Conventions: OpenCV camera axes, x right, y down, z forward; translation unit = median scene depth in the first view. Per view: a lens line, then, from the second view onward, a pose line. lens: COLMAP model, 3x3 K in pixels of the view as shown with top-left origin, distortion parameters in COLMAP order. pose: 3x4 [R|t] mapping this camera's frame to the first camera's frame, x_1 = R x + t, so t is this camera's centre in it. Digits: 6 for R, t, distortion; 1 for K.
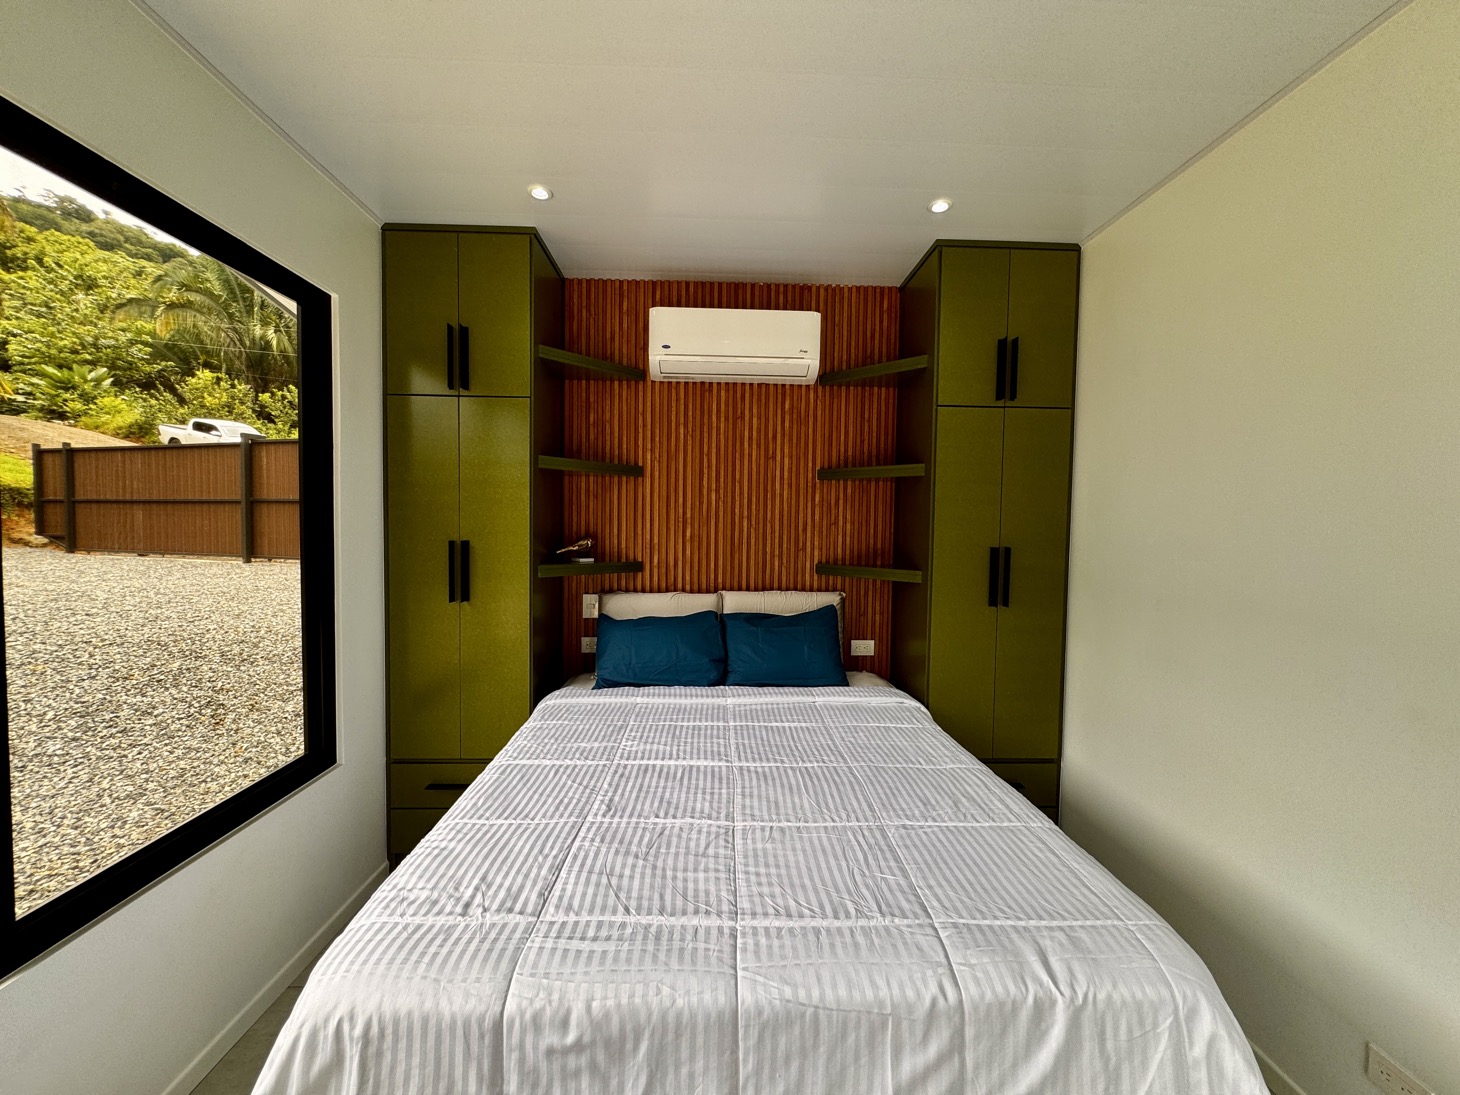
lens RADIAL K [[585.7, 0, 730.0], [0, 585.7, 547.5], [0, 0, 1]] dist [-0.000867, -0.000034]
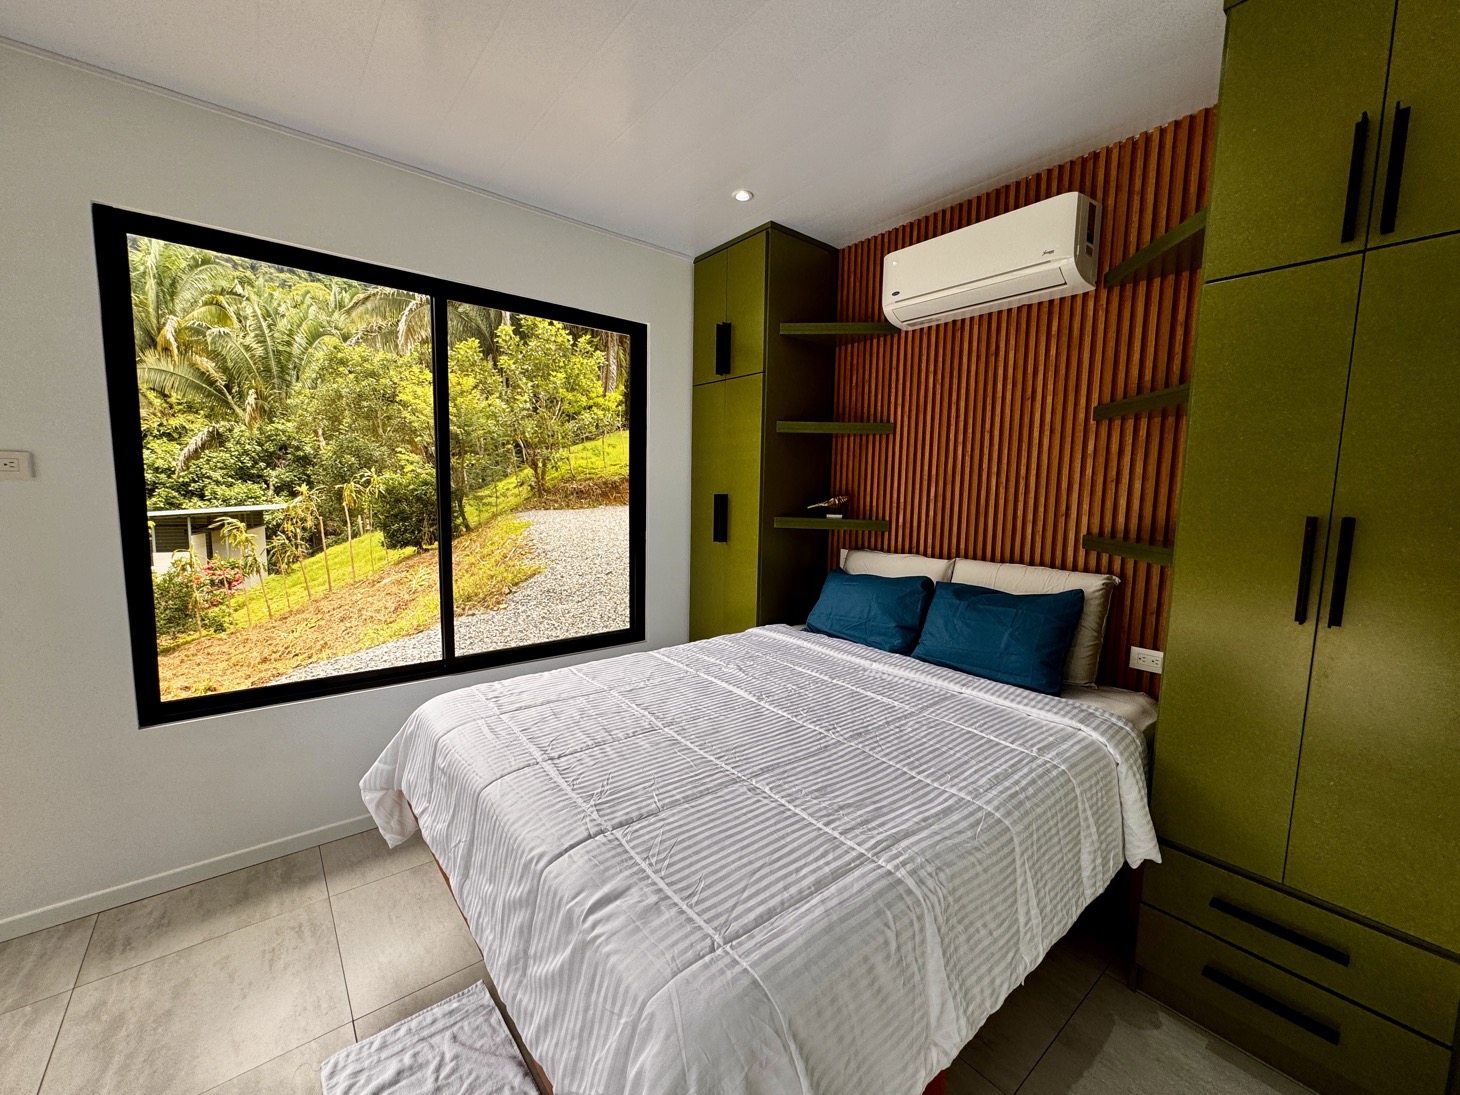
lens RADIAL K [[588.3, 0, 728.5], [0, 588.3, 545.9], [0, 0, 1]] dist [-0.002594, -0.000022]
pose [[0.606819, 0.079745, -0.790829, 0.521492], [-0.043665, 0.996796, 0.067009, 0.012974], [0.793640, -0.006131, 0.608357, 0.206490]]
